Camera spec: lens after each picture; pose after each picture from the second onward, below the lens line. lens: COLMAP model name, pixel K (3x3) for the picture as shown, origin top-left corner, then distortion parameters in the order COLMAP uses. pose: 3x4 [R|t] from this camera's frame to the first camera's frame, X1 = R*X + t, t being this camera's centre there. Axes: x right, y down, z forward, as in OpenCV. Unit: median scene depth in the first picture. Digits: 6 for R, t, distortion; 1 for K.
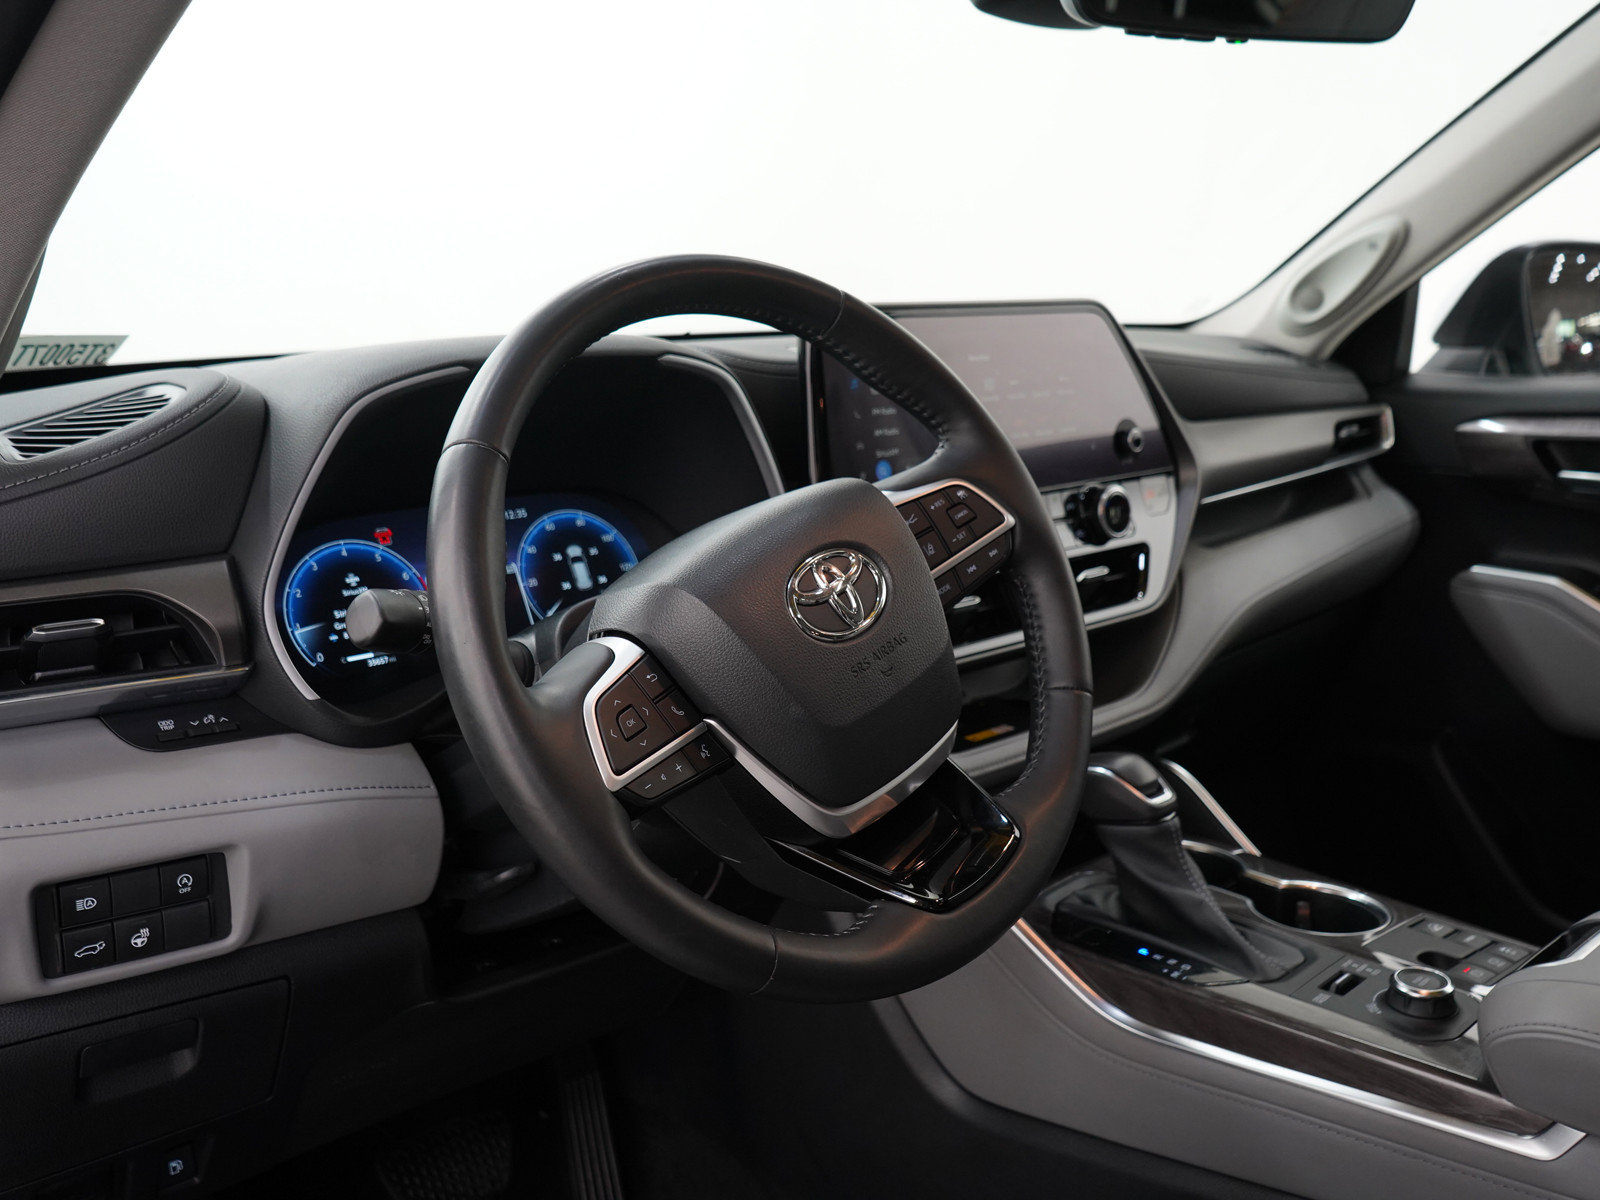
lens RADIAL K [[1466.0, 0, 800.0], [0, 1466.0, 600.0], [0, 0, 1]] dist [-0.005085, 0.006189]
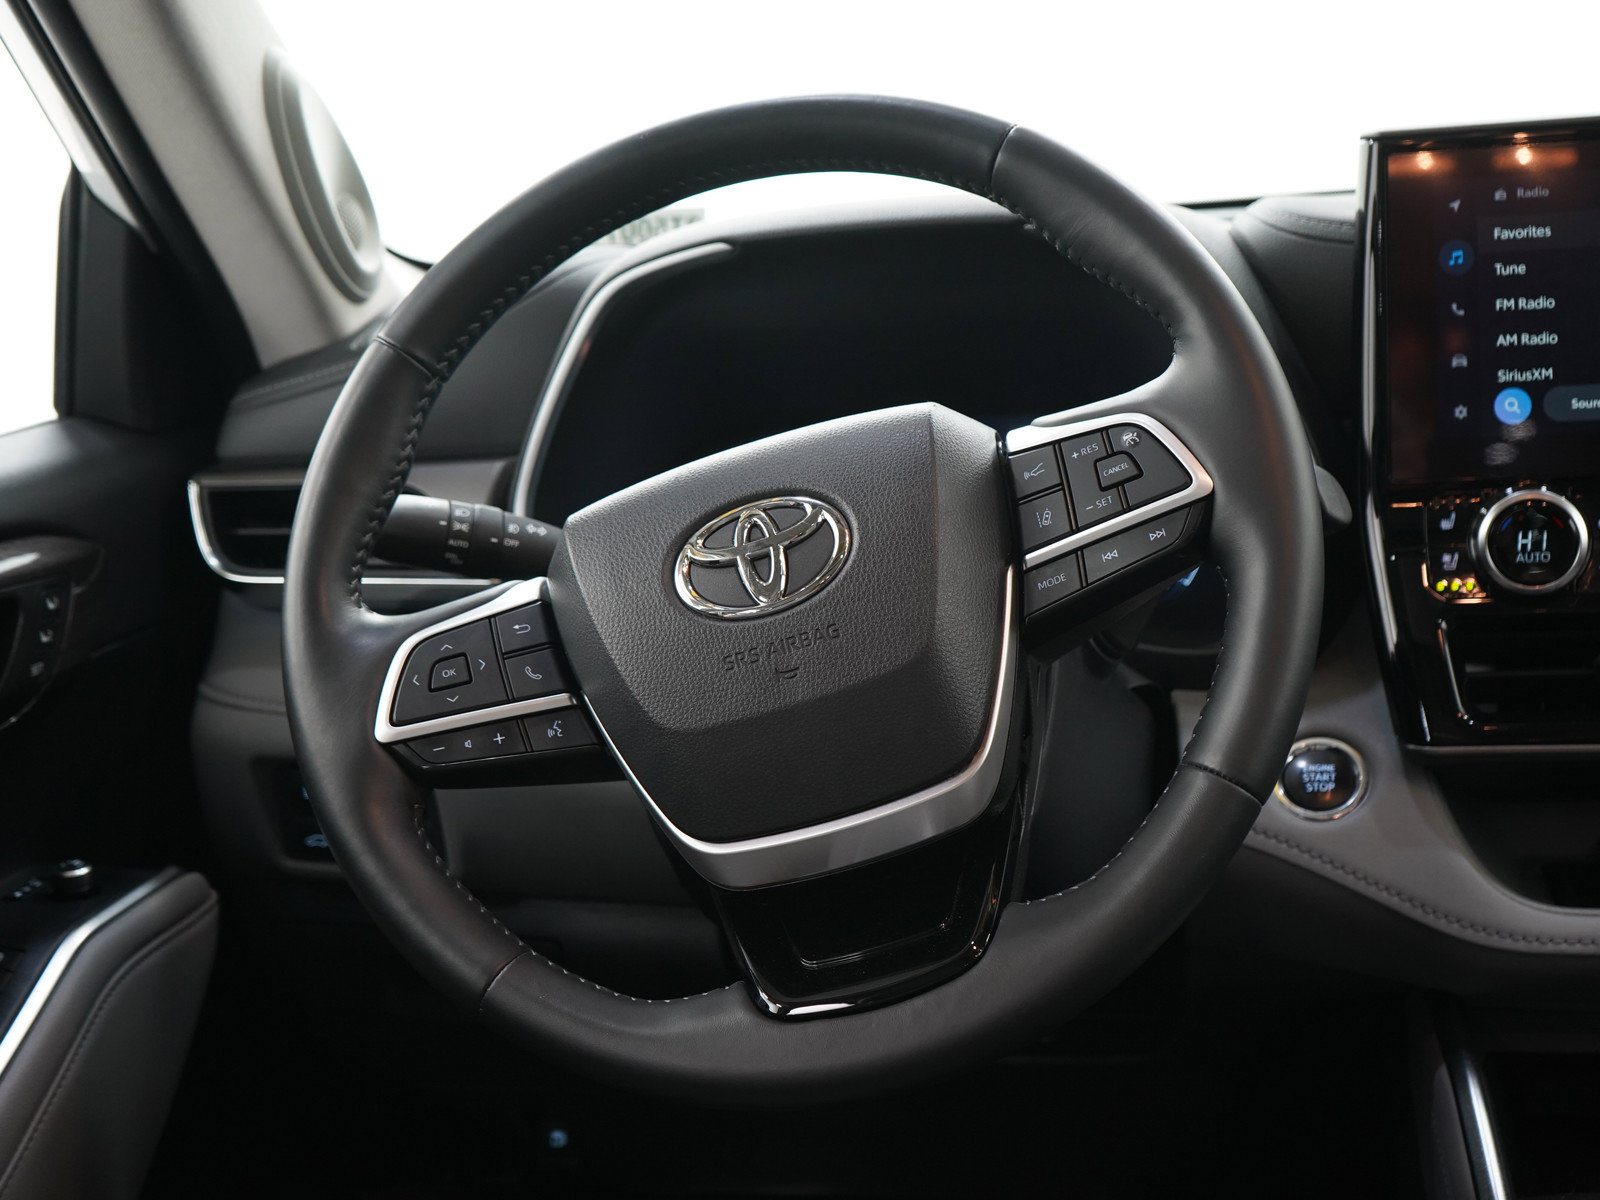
lens RADIAL K [[2362.3, 0, 800.0], [0, 2362.3, 600.0], [0, 0, 1]] dist [-0.013453, -0.025060]
pose [[0.579576, 0.117057, -0.806467, 0.866760], [-0.109152, 0.991863, 0.065524, -0.054346], [0.807575, 0.050051, 0.587637, 0.286120]]
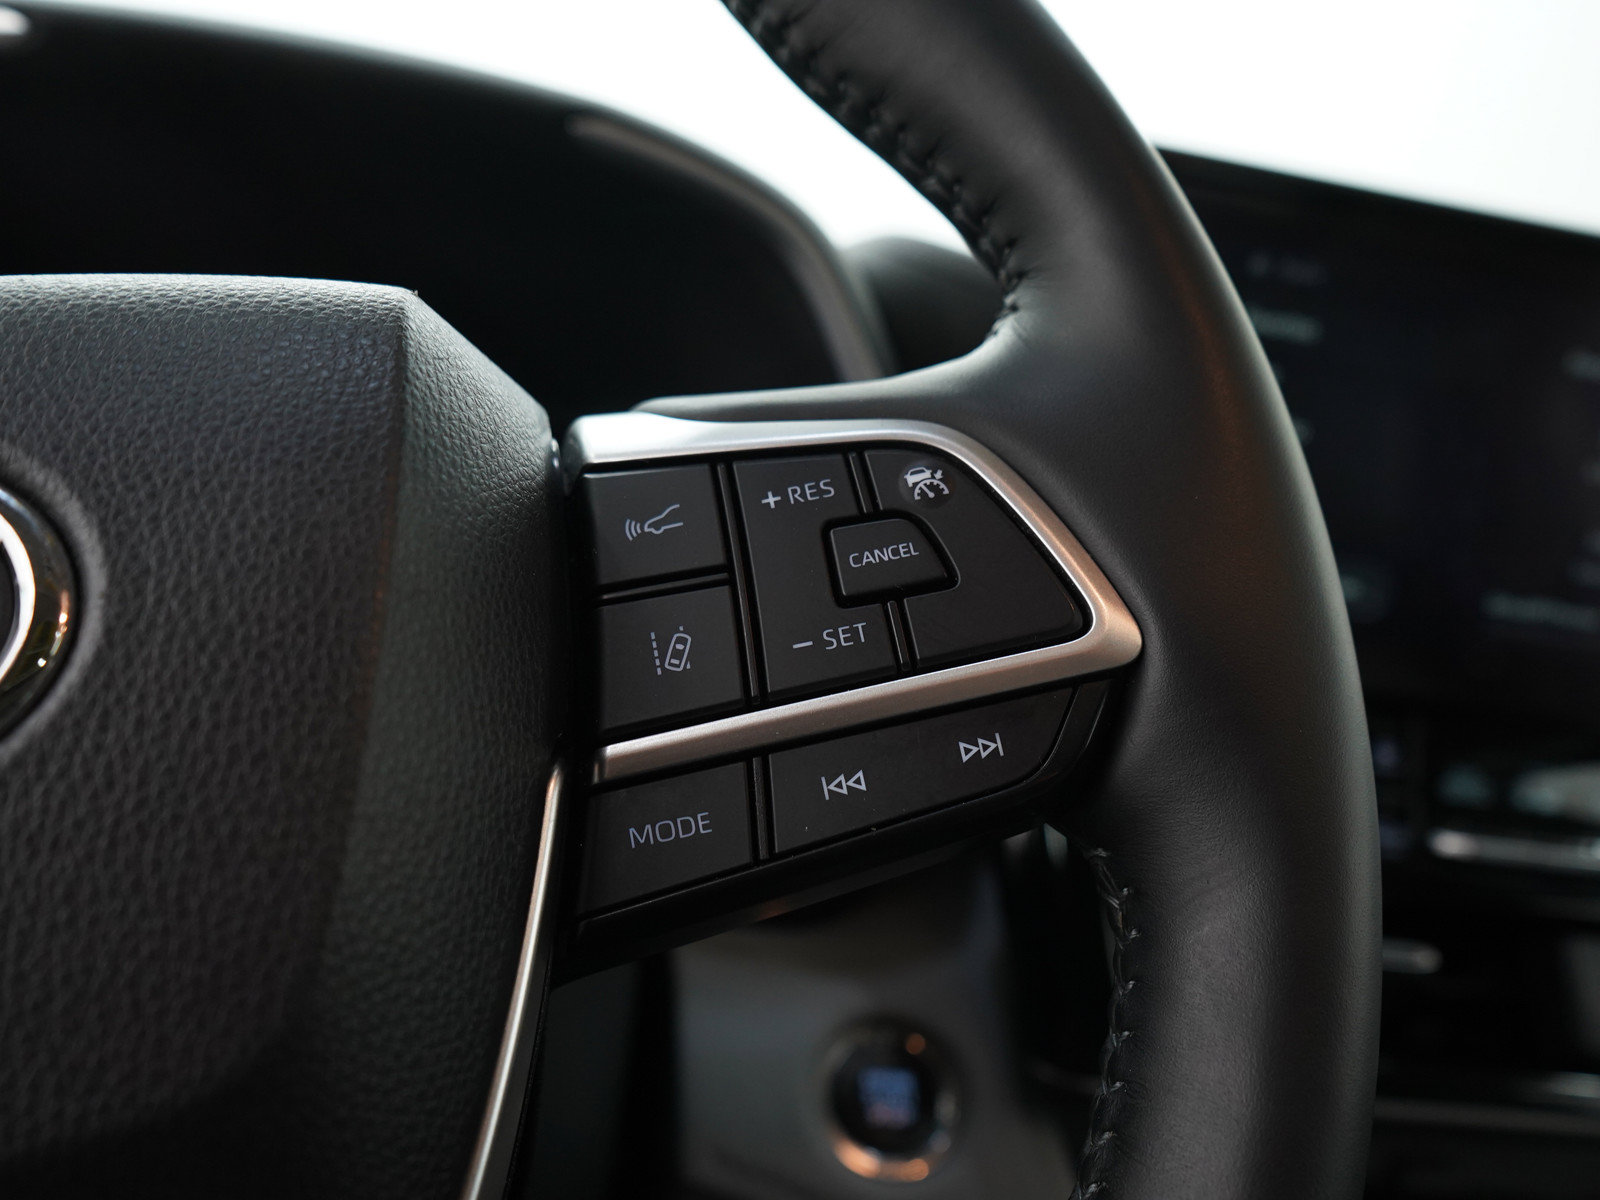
lens RADIAL K [[1466.0, 0, 800.0], [0, 1466.0, 600.0], [0, 0, 1]] dist [-0.005085, 0.006189]
pose [[0.824081, 0.205205, -0.527998, 0.227570], [-0.273870, 0.960235, -0.054254, -0.034547], [0.495869, 0.189313, 0.847511, 0.789505]]
